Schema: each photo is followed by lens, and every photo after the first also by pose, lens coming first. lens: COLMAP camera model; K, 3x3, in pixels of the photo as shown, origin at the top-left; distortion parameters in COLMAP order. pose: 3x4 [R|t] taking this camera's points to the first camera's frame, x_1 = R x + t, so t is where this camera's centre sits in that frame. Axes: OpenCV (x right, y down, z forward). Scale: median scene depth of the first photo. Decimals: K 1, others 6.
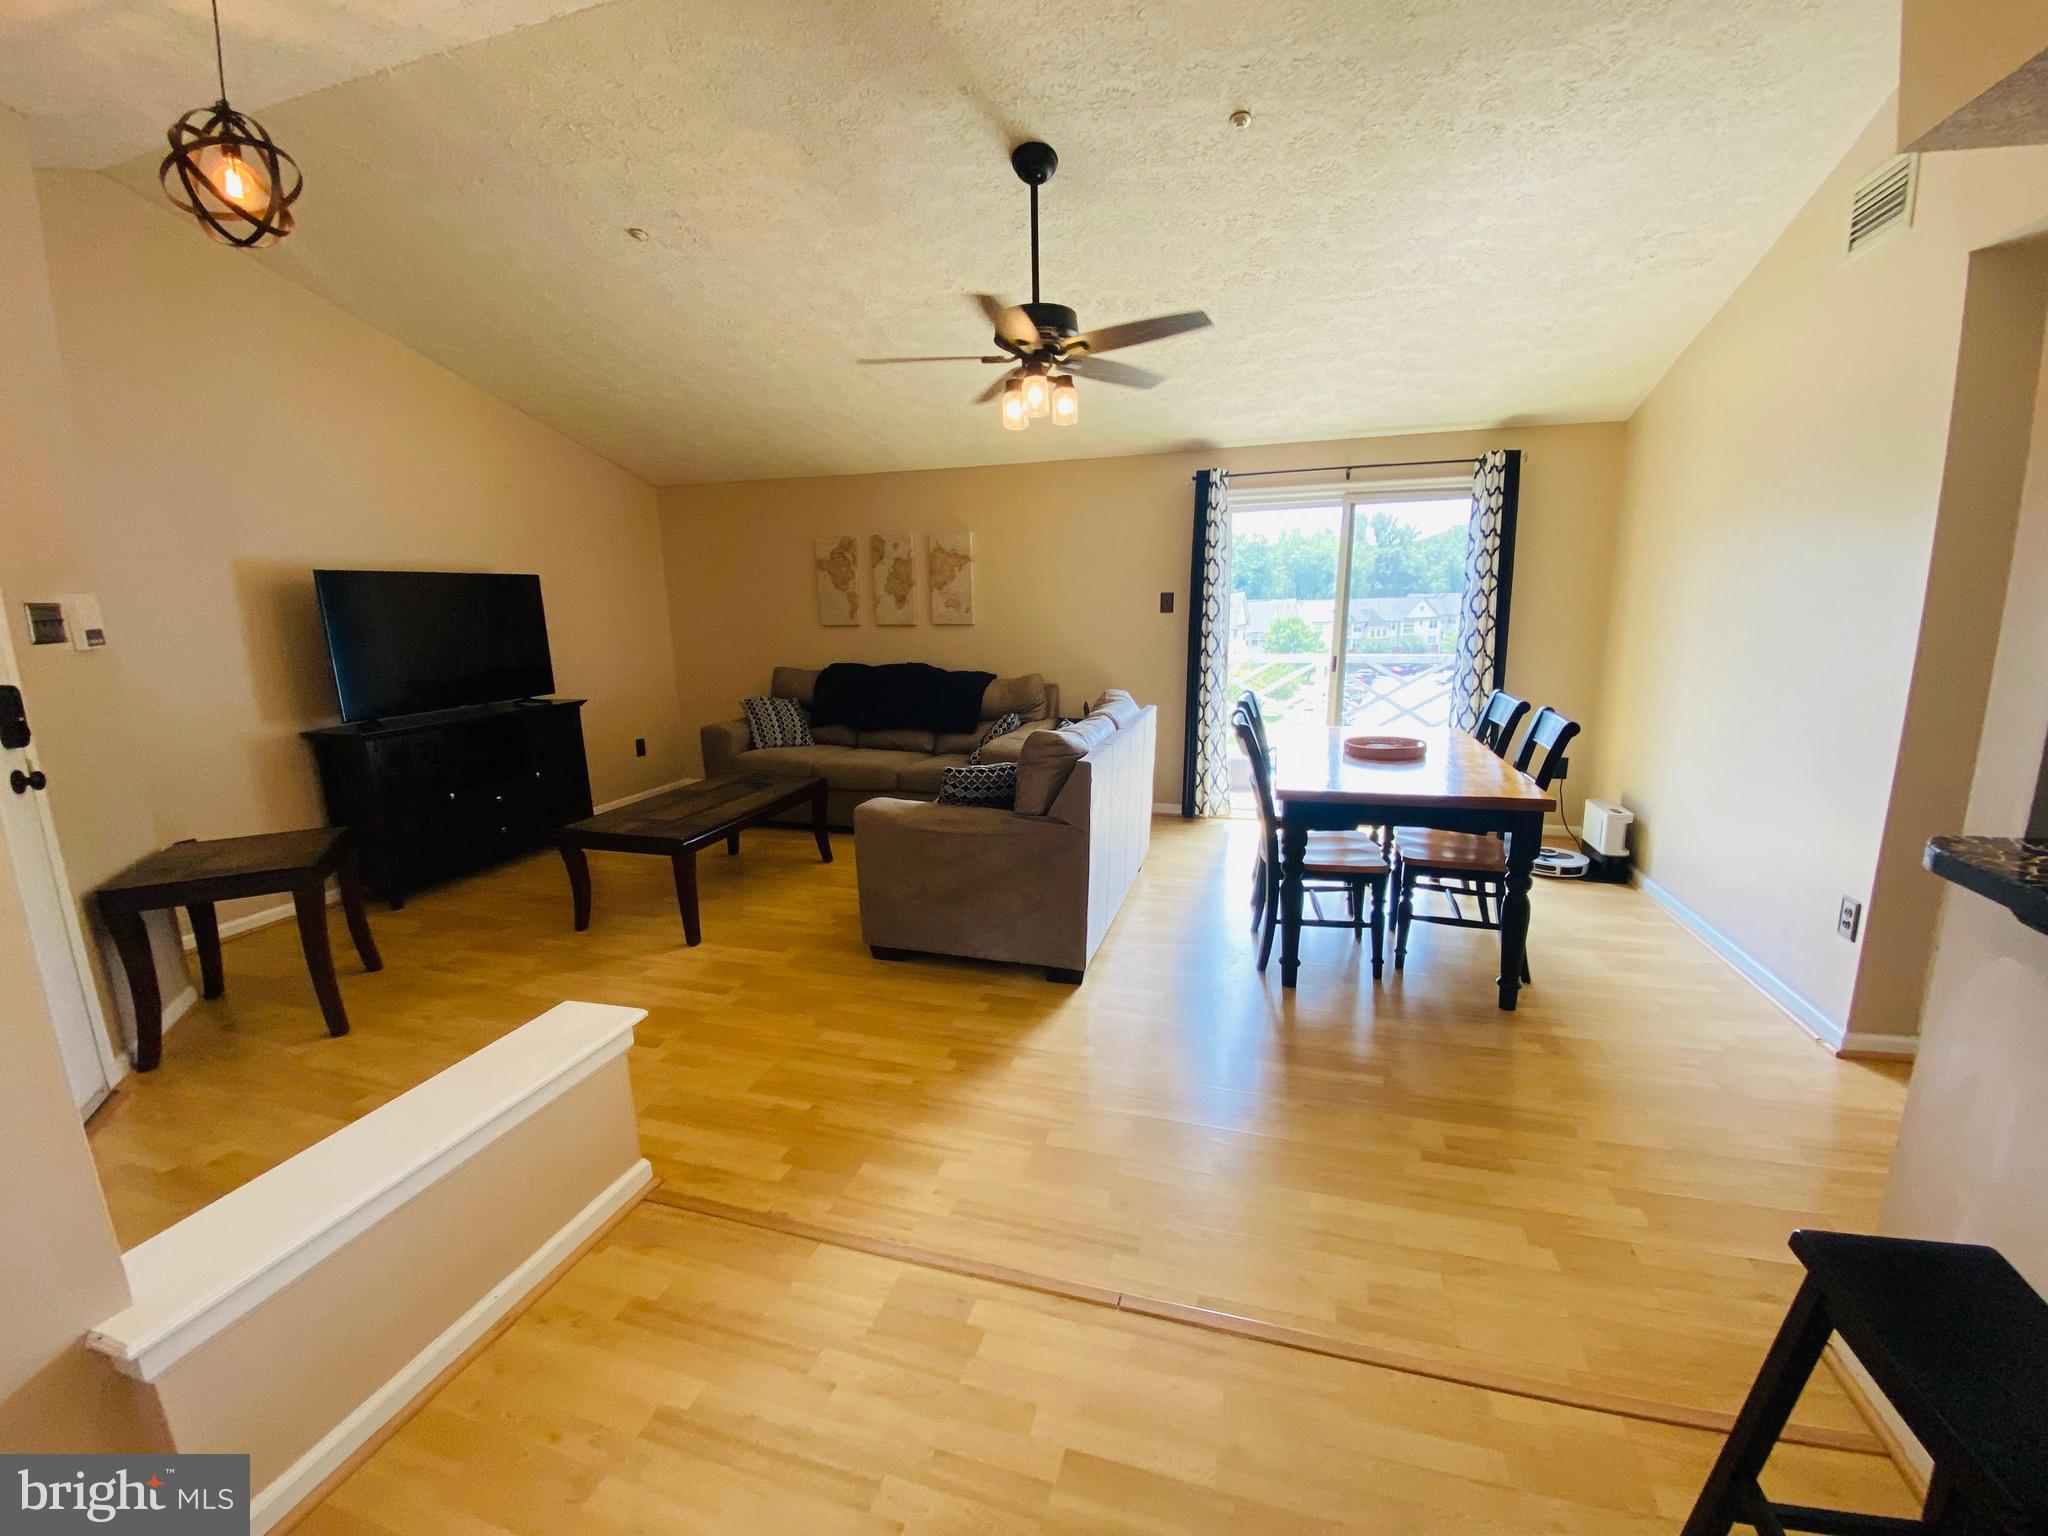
lens RADIAL K [[838.9, 0, 1024.0], [0, 838.9, 768.0], [0, 0, 1]] dist [0.026966, -0.000101]
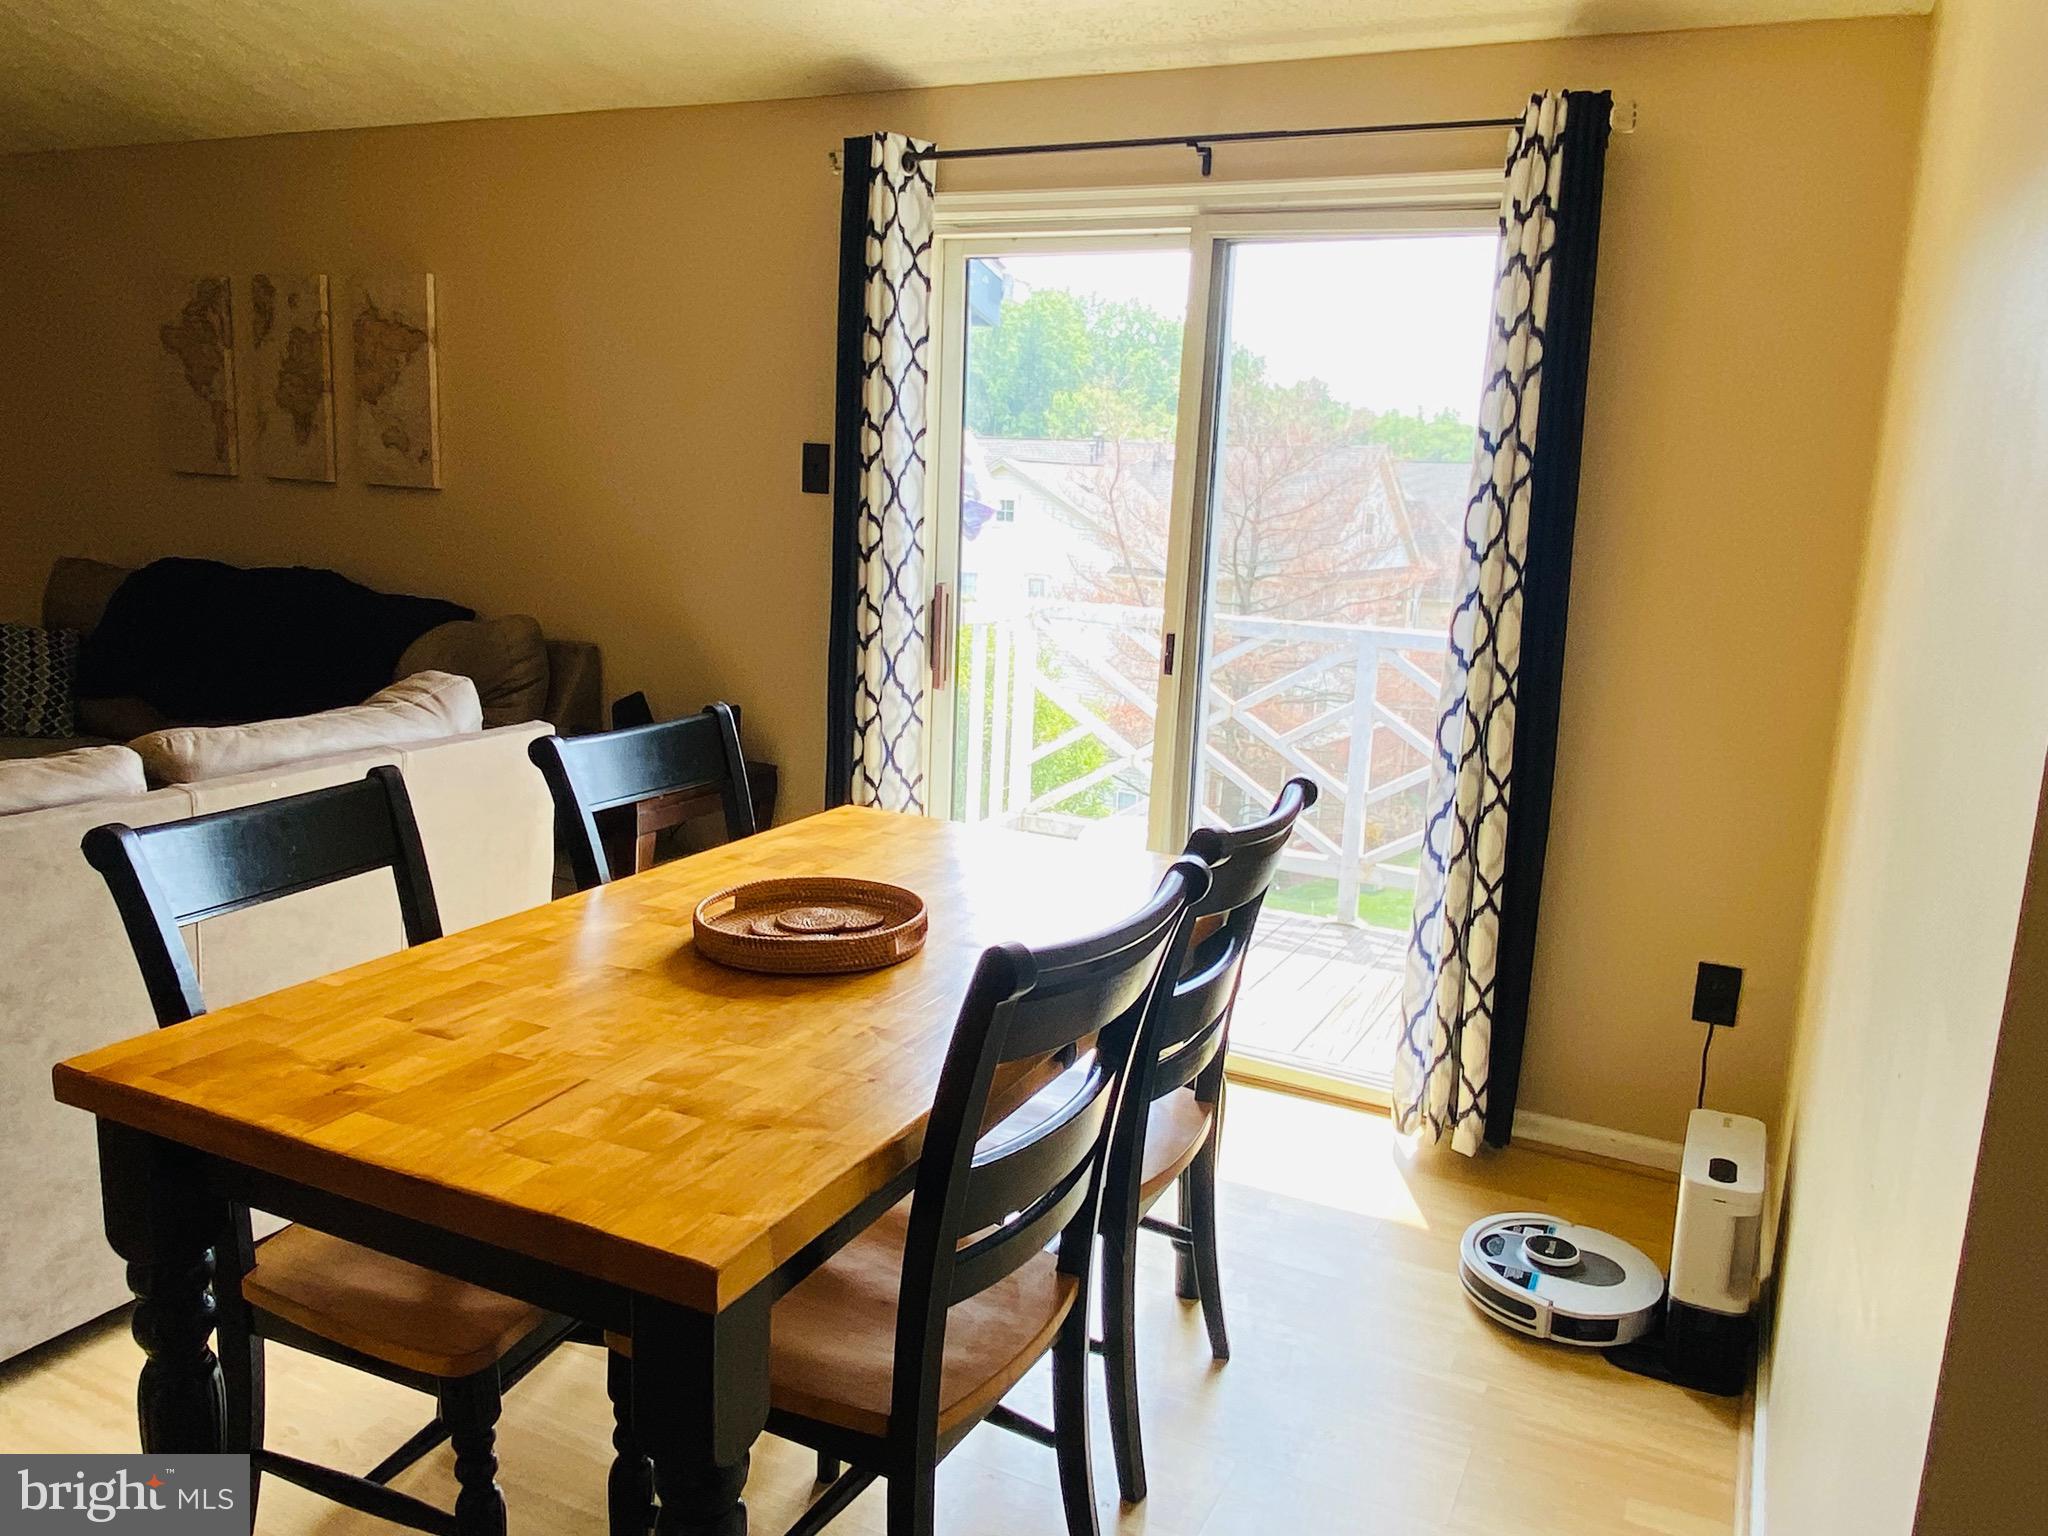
lens RADIAL K [[1480.8, 0, 1034.7], [0, 1480.8, 754.5], [0, 0, 1]] dist [0.168921, -0.257240]
pose [[0.985908, 0.091402, -0.140108, 0.371598], [-0.093492, 0.995585, -0.008390, -0.058943], [0.138723, 0.021371, 0.990101, 0.278786]]
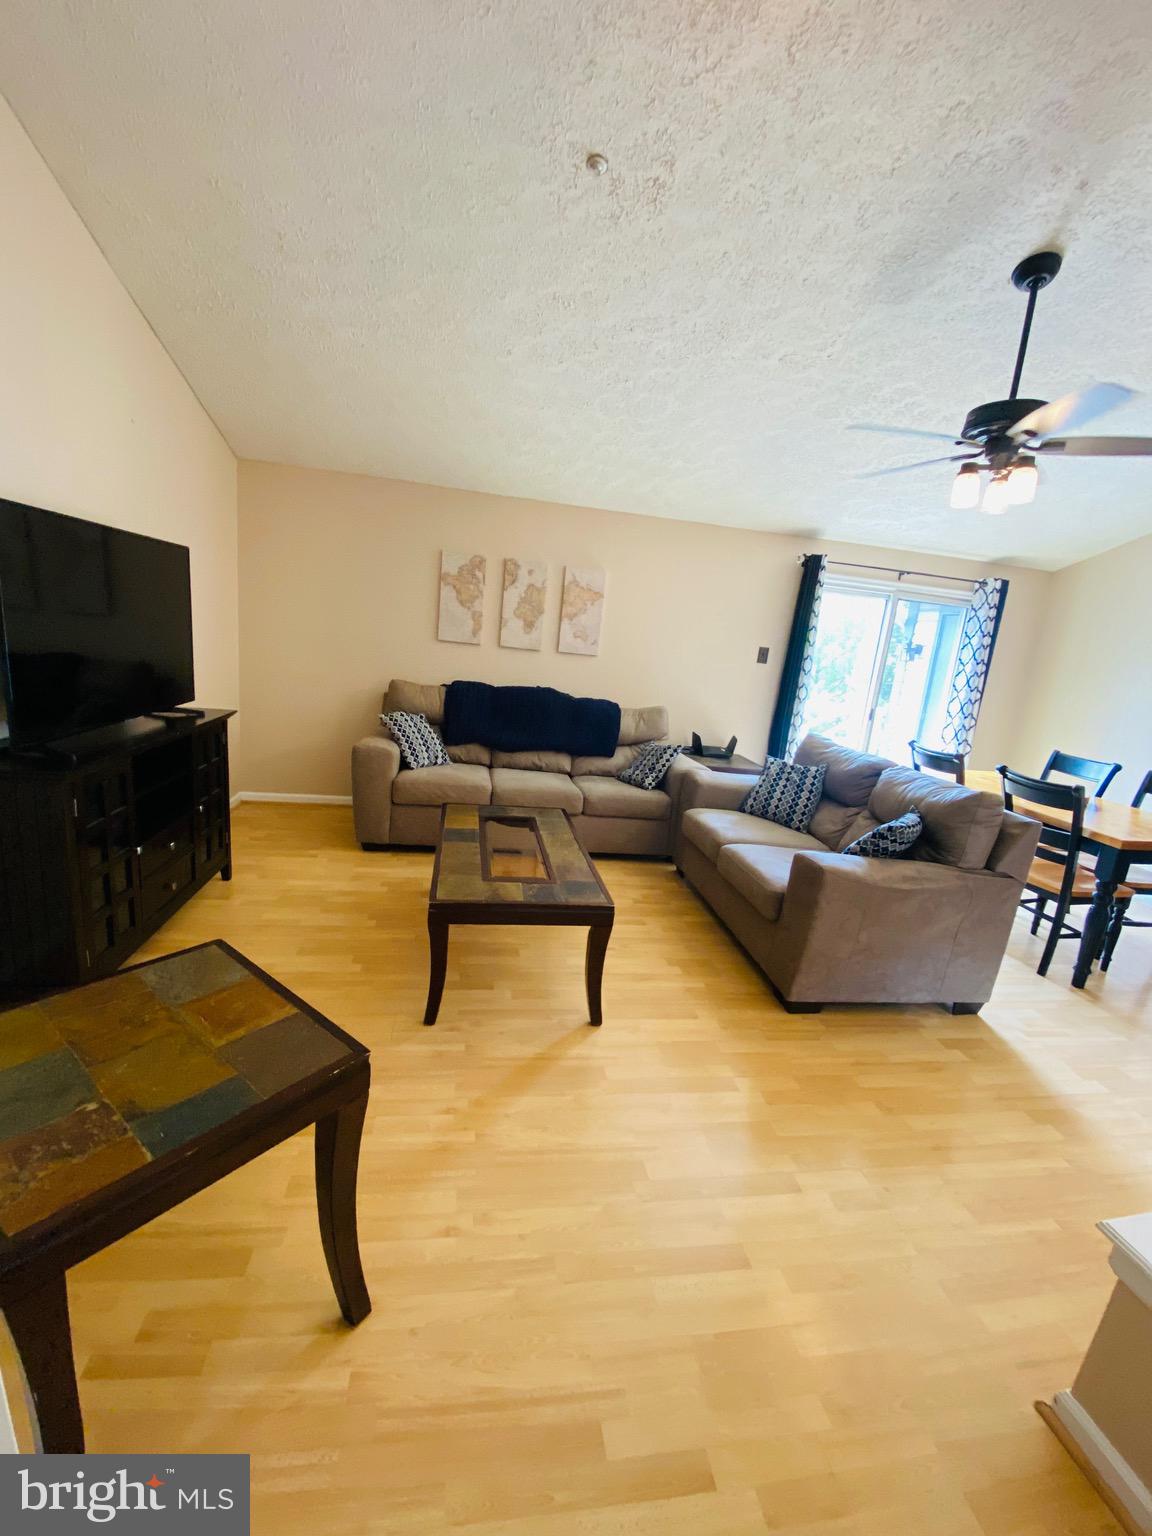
lens RADIAL K [[623.3, 0, 576.0], [0, 623.3, 768.0], [0, 0, 1]] dist [0.046508, -0.035648]
pose [[0.886725, 0.011732, 0.462148, -0.467690], [-0.026883, 0.999295, 0.026213, -0.046679], [-0.461514, -0.035668, 0.886415, 0.290772]]
